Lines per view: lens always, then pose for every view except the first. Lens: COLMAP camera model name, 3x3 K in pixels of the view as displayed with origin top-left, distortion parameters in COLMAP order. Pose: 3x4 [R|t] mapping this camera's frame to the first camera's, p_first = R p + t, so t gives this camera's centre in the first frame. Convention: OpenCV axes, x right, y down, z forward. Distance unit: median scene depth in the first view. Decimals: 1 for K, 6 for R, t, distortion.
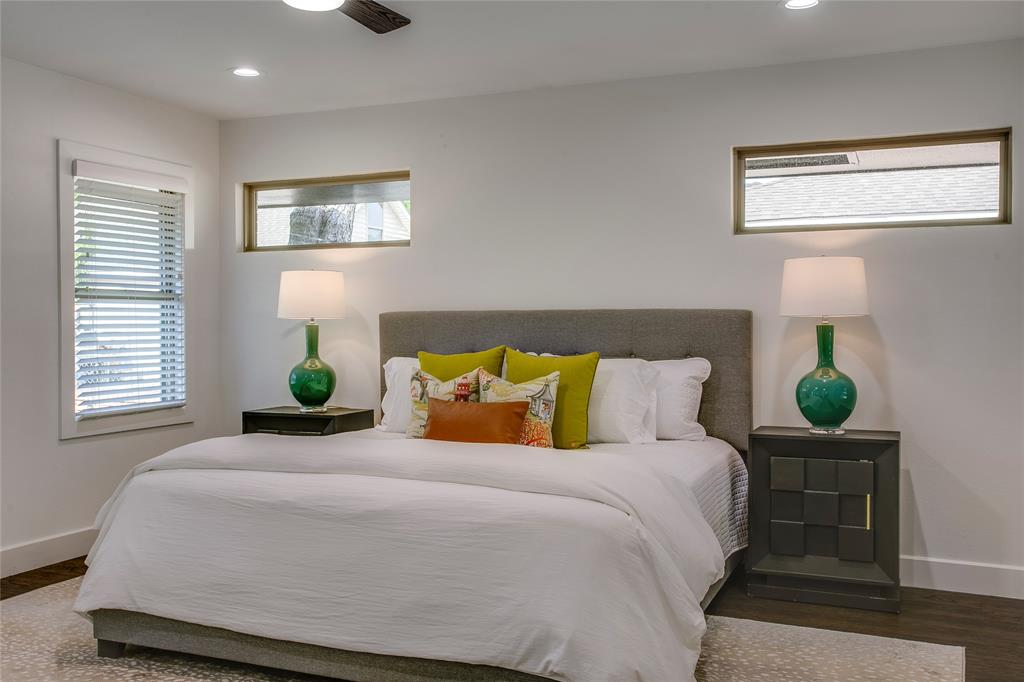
lens RADIAL K [[940.0, 0, 510.7], [0, 940.0, 330.6], [0, 0, 1]] dist [0.000224, 0.002698]
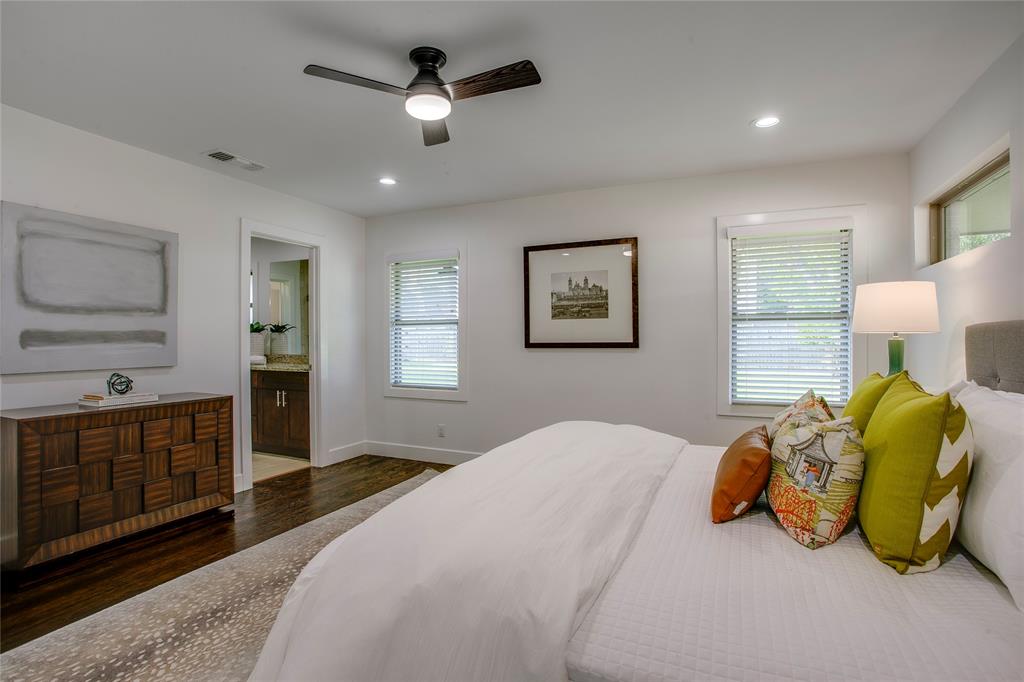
lens RADIAL K [[494.5, 0, 521.5], [0, 494.5, 340.8], [0, 0, 1]] dist [-0.039663, 0.016773]
pose [[-0.003085, 0.000821, -0.999995, 0.343084], [-0.011488, 0.999934, 0.000857, -0.001122], [0.999929, 0.011491, -0.003075, 0.764738]]
